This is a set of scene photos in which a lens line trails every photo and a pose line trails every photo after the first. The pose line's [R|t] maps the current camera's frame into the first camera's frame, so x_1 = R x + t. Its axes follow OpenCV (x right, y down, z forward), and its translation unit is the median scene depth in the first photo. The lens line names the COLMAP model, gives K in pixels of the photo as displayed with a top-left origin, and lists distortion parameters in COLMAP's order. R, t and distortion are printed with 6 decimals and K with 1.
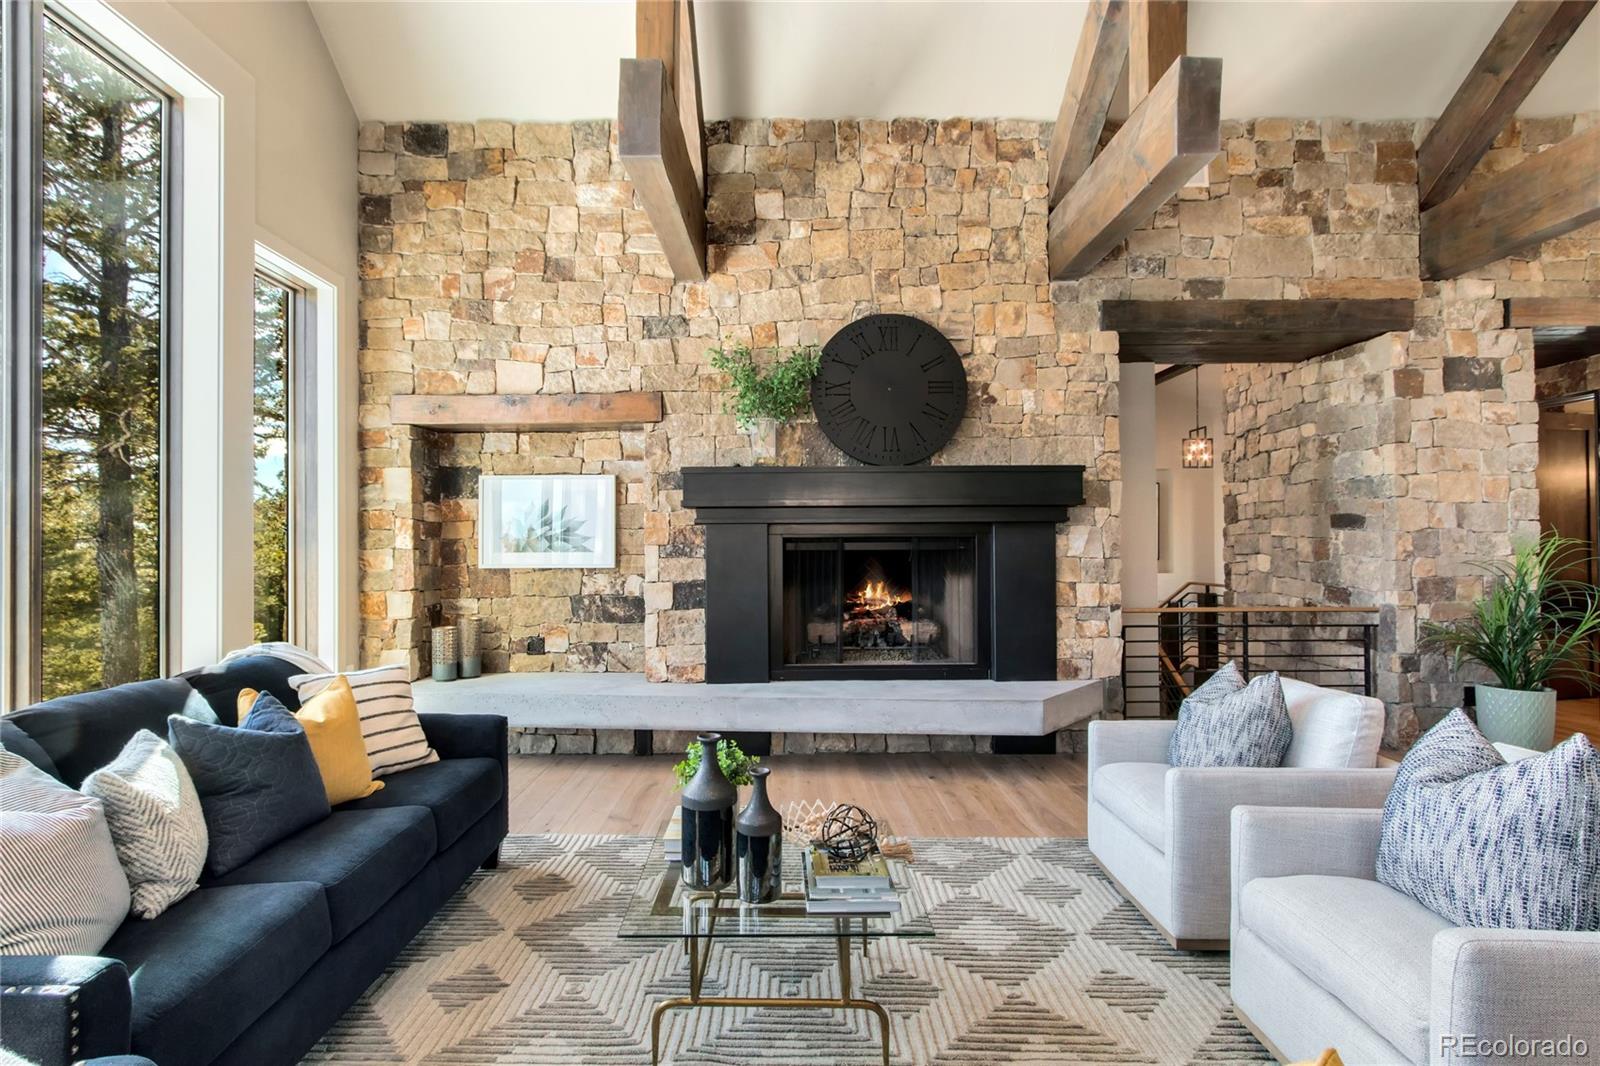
lens RADIAL K [[742.9, 0, 788.9], [0, 742.9, 547.3], [0, 0, 1]] dist [-0.004367, 0.007383]
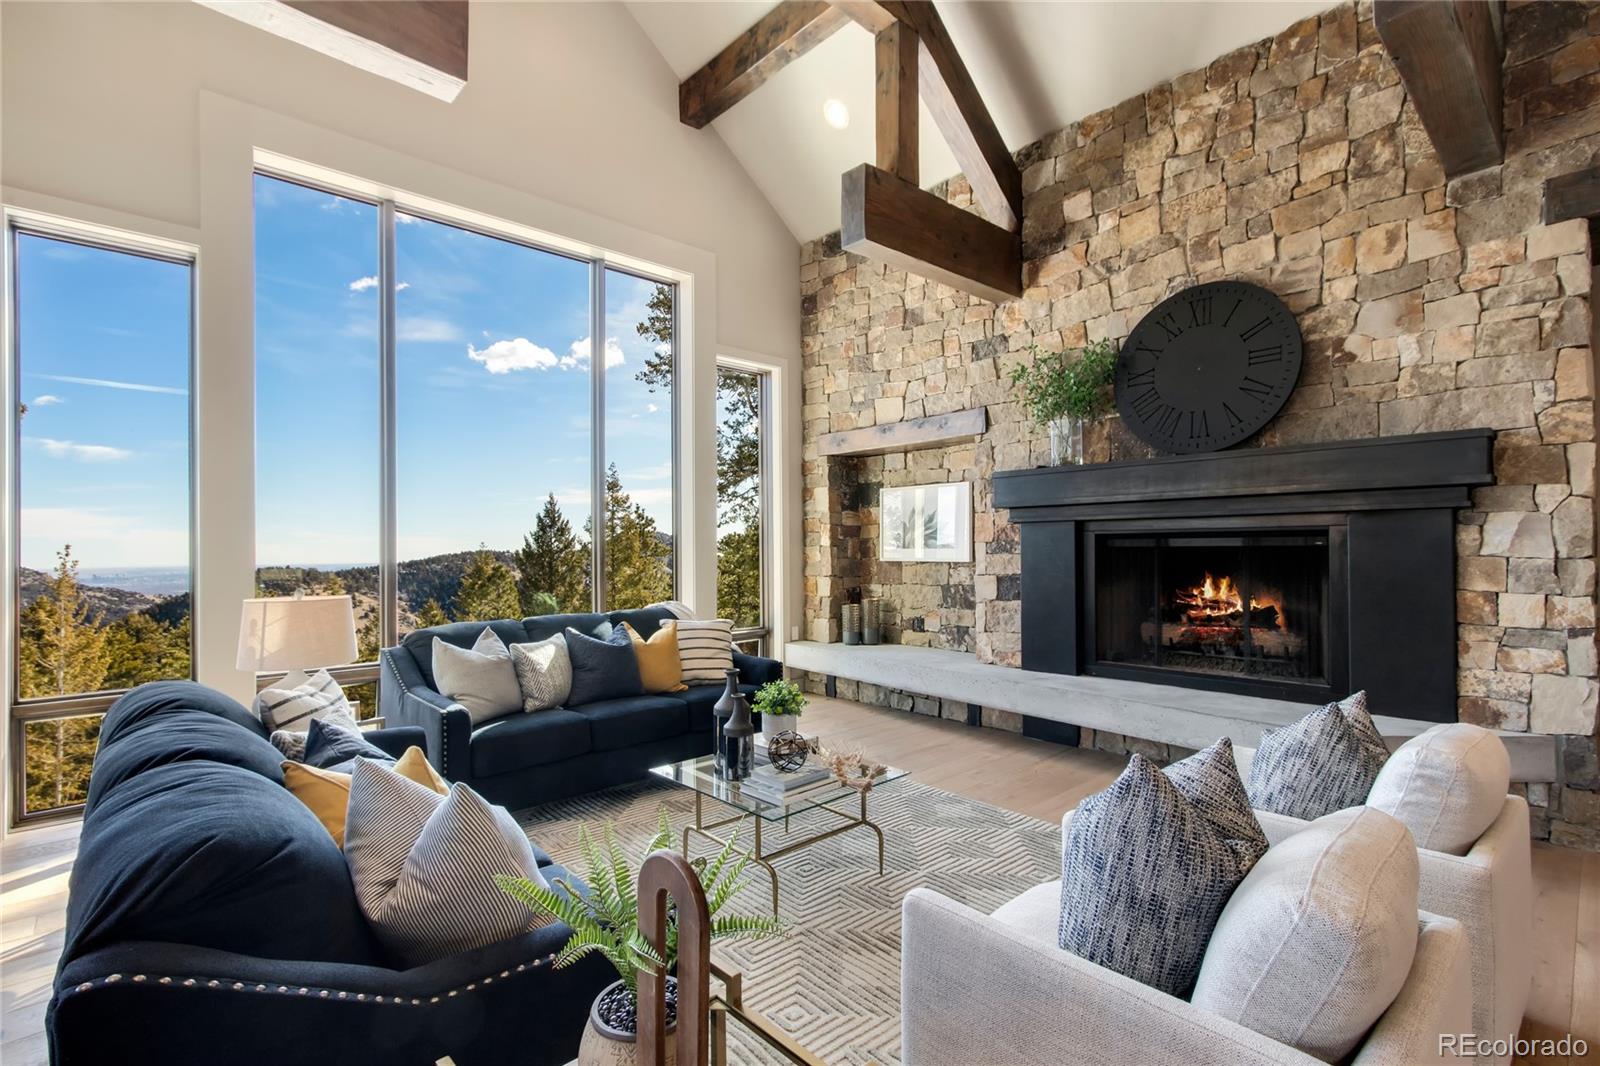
lens RADIAL K [[742.9, 0, 788.9], [0, 742.9, 547.3], [0, 0, 1]] dist [-0.004367, 0.007383]
pose [[0.673034, -0.000002, -0.739612, 0.457862], [0.007370, 0.999950, 0.006704, -0.005245], [0.739575, -0.009963, 0.673000, 0.020097]]
